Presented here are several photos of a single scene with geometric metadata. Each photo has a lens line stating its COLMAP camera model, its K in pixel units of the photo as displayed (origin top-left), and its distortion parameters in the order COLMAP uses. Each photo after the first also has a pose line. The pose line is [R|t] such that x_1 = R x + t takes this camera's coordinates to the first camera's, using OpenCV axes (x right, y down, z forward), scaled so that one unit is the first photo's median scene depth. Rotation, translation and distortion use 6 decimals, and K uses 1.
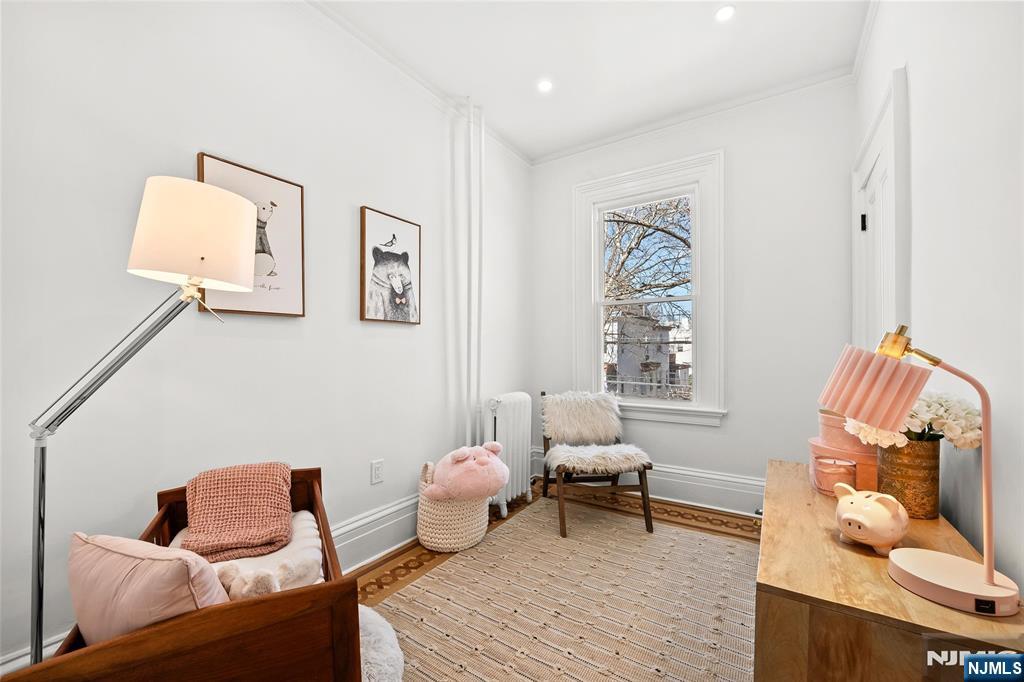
lens RADIAL K [[411.7, 0, 512.6], [0, 411.7, 342.7], [0, 0, 1]] dist [-0.000621, 0.000000]
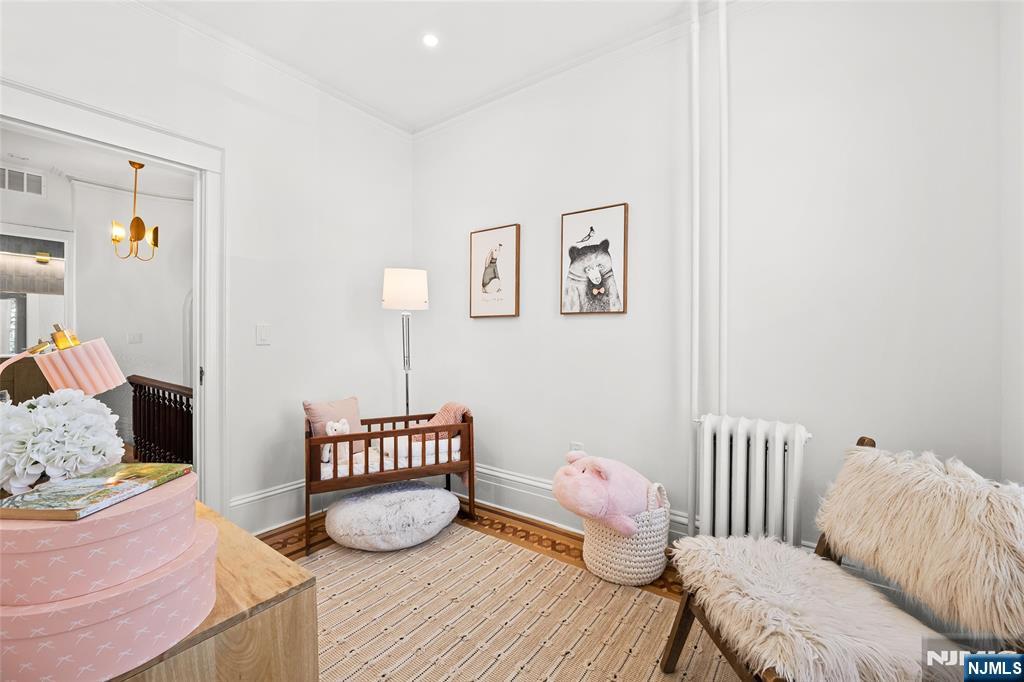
lens RADIAL K [[411.7, 0, 513.8], [0, 411.7, 341.2], [0, 0, 1]] dist [-0.000621, 0.000000]
pose [[-0.037648, -0.002102, -0.999289, 0.732139], [-0.001950, 0.999996, -0.002030, 0.020756], [0.999289, 0.001872, -0.037652, 0.847899]]
